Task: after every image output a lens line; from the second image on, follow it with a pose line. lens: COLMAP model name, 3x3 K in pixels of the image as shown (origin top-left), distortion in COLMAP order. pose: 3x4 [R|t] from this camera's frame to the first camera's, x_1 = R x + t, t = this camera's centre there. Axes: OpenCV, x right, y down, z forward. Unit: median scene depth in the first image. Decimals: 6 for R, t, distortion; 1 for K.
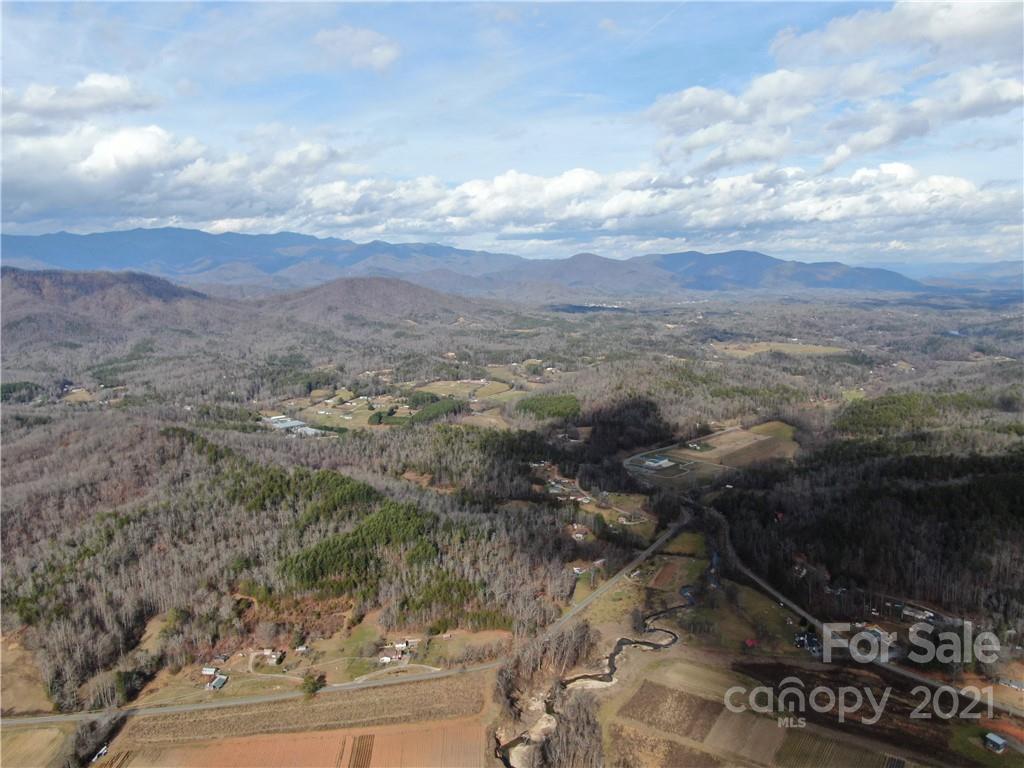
lens RADIAL K [[743.6, 0, 512.0], [0, 743.6, 384.0], [0, 0, 1]] dist [-0.011201, 0.006551]
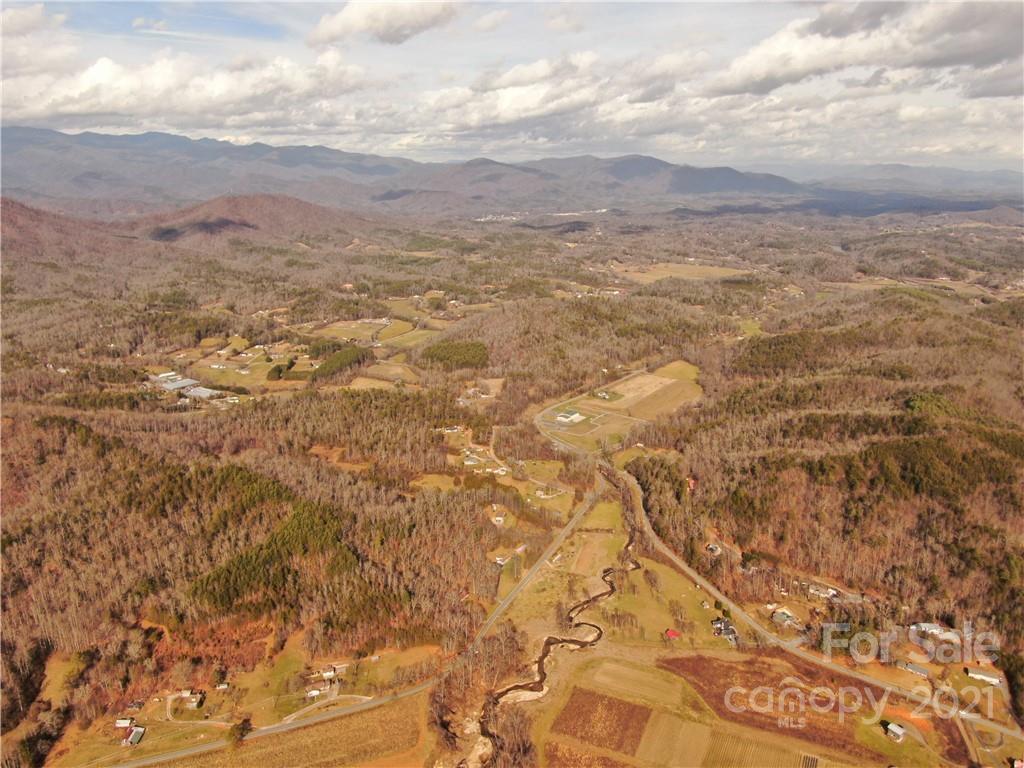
lens RADIAL K [[743.6, 0, 512.0], [0, 743.6, 384.0], [0, 0, 1]] dist [-0.011201, 0.006551]
pose [[0.990272, -0.042522, 0.132492, -0.016408], [0.025020, 0.991058, 0.131066, -0.101673], [-0.136881, -0.126476, 0.982480, 0.039372]]
